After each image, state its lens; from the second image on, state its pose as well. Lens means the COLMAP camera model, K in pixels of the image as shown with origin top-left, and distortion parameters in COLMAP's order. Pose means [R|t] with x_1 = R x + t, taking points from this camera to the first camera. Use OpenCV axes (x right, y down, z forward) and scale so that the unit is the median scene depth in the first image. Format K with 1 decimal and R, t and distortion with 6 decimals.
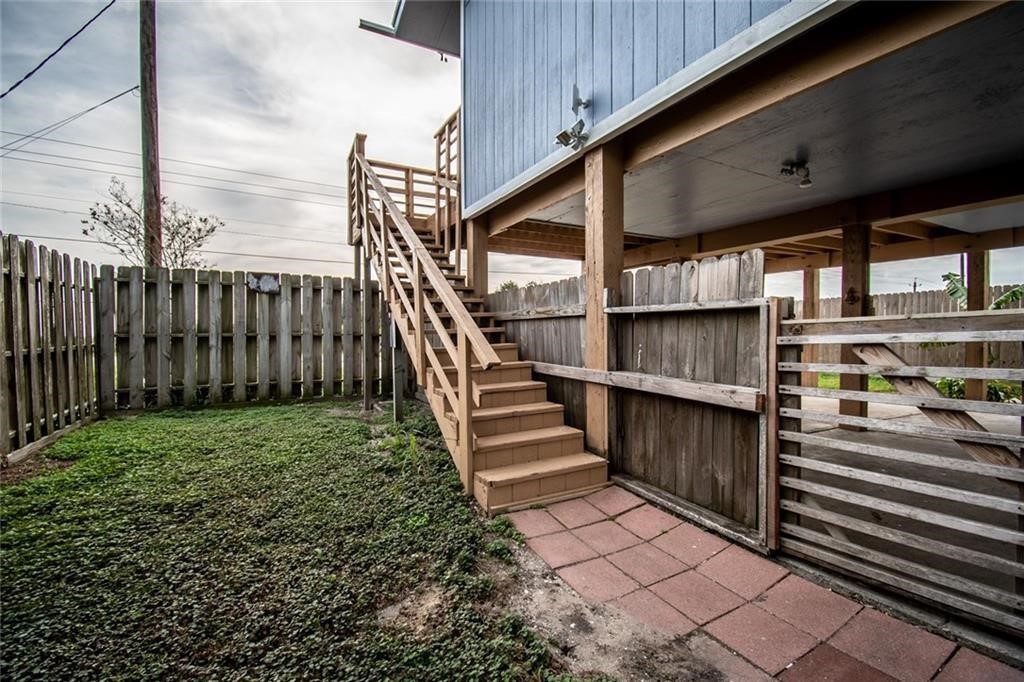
lens RADIAL K [[465.7, 0, 513.3], [0, 465.7, 343.4], [0, 0, 1]] dist [0.001928, -0.000779]
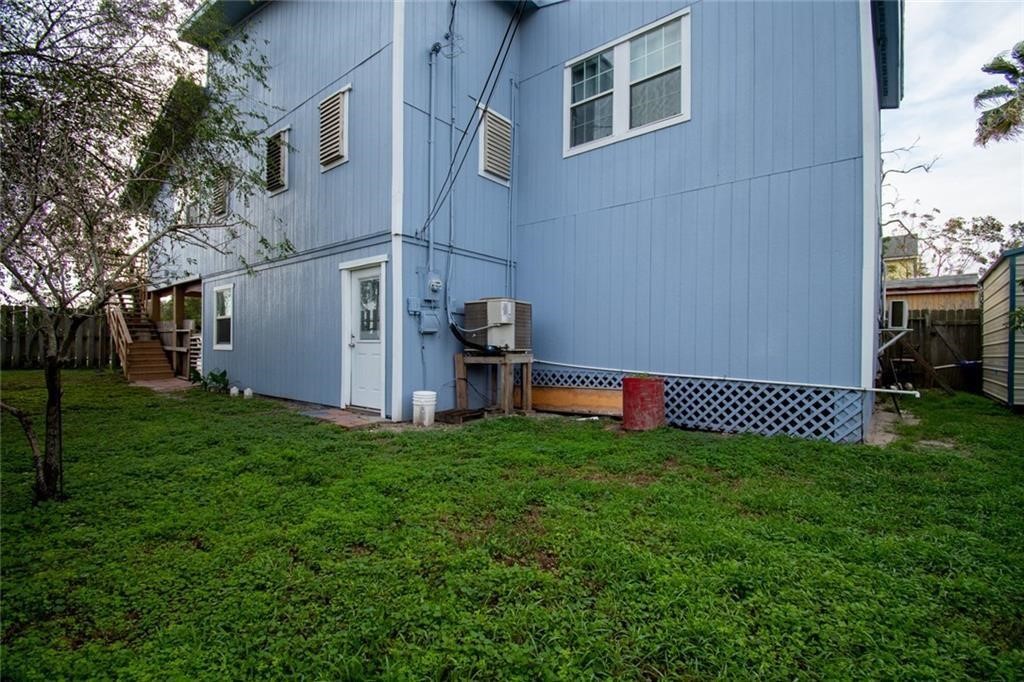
lens RADIAL K [[465.7, 0, 512.8], [0, 465.7, 341.2], [0, 0, 1]] dist [0.001928, -0.000779]
pose [[0.927046, 0.008731, 0.374846, 1.142891], [-0.002121, 0.999835, -0.018042, 0.064571], [-0.374942, 0.015931, 0.926912, -3.048392]]
